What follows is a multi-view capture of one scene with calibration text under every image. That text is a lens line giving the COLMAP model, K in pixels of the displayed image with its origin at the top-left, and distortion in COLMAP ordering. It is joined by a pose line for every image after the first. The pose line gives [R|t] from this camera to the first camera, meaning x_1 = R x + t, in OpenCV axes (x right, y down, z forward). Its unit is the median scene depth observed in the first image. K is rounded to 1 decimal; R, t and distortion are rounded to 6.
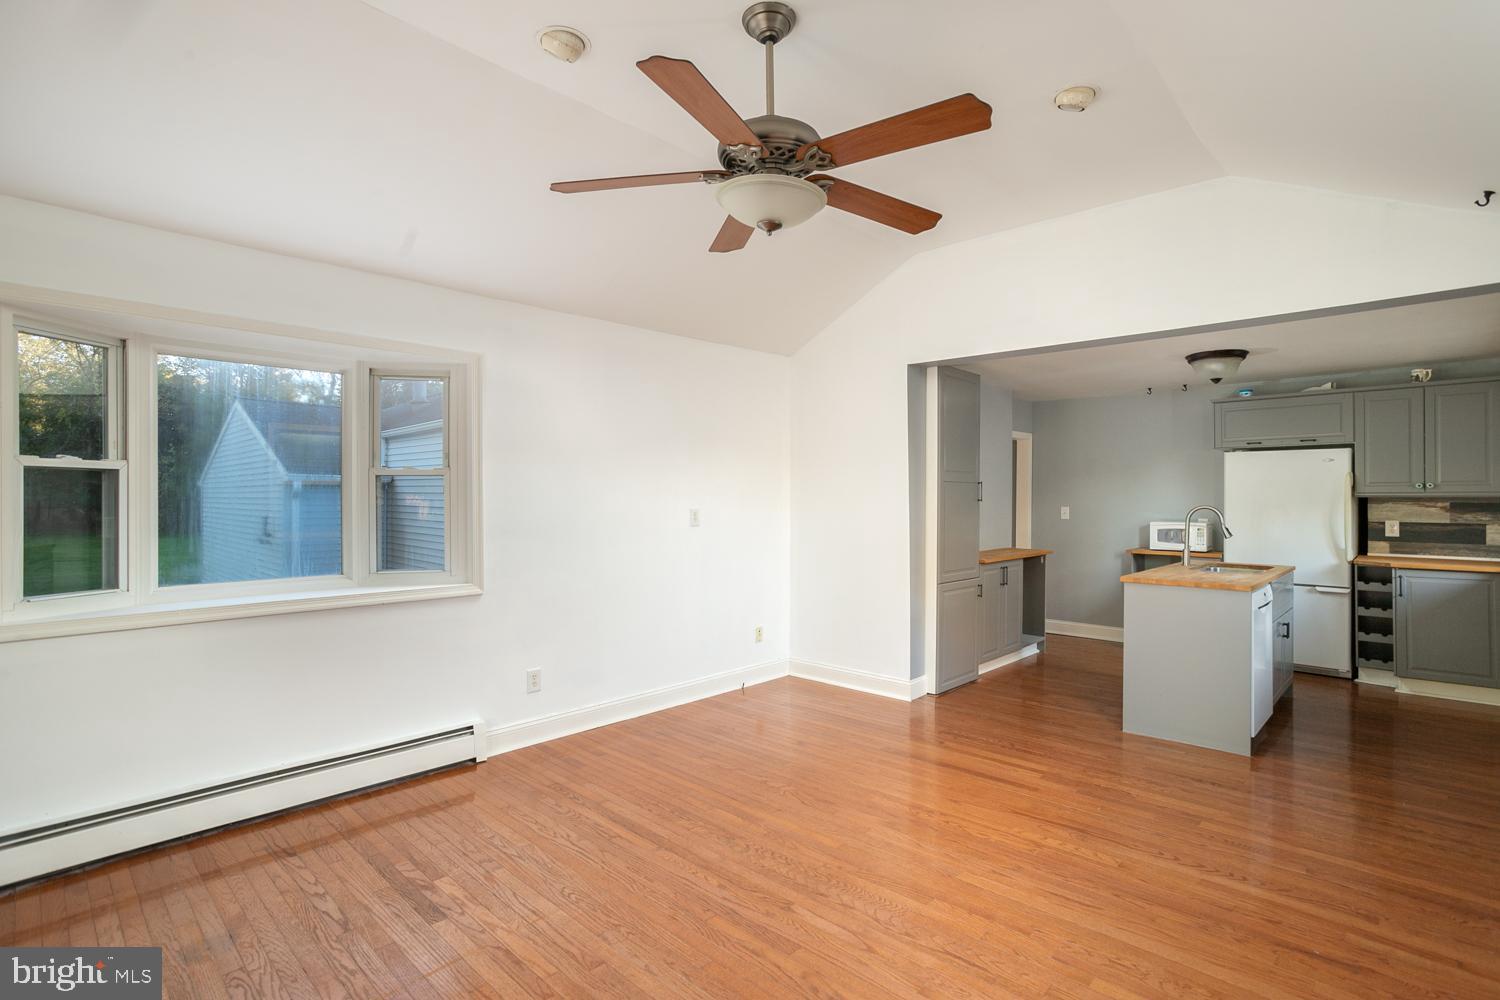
lens RADIAL K [[721.6, 0, 767.8], [0, 721.6, 489.2], [0, 0, 1]] dist [-0.033773, 0.022124]
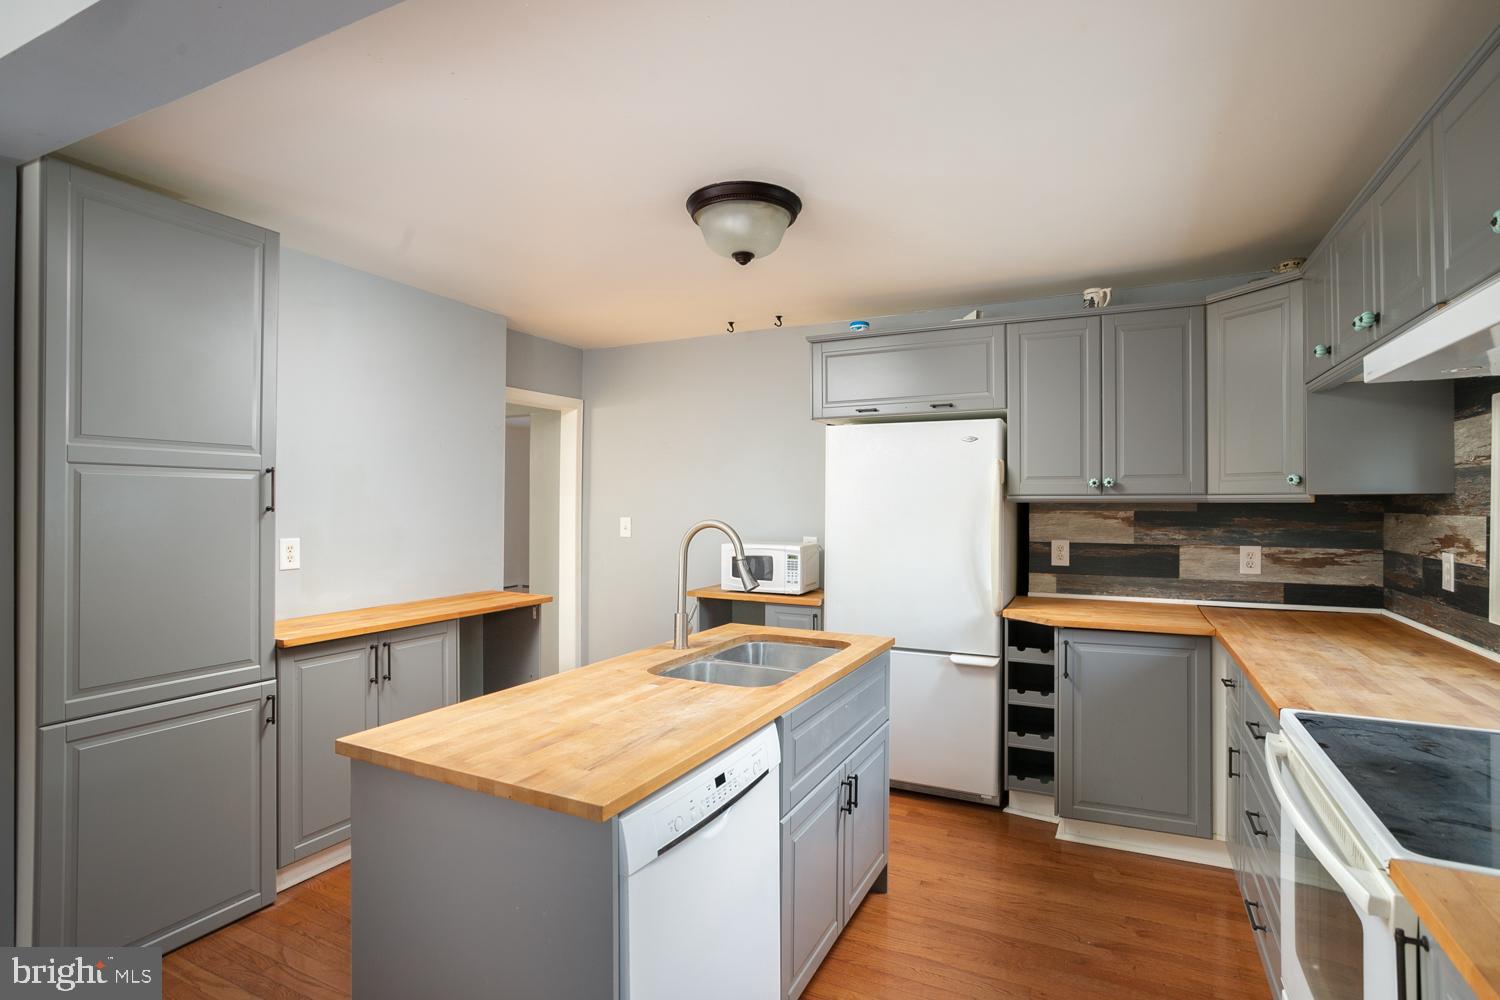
lens RADIAL K [[723.9, 0, 759.9], [0, 723.9, 493.4], [0, 0, 1]] dist [-0.055004, 0.023324]
pose [[0.957270, 0.005169, 0.289150, 0.466214], [-0.004977, 0.999987, -0.001398, 0.005743], [-0.289154, -0.000101, 0.957283, 0.500121]]
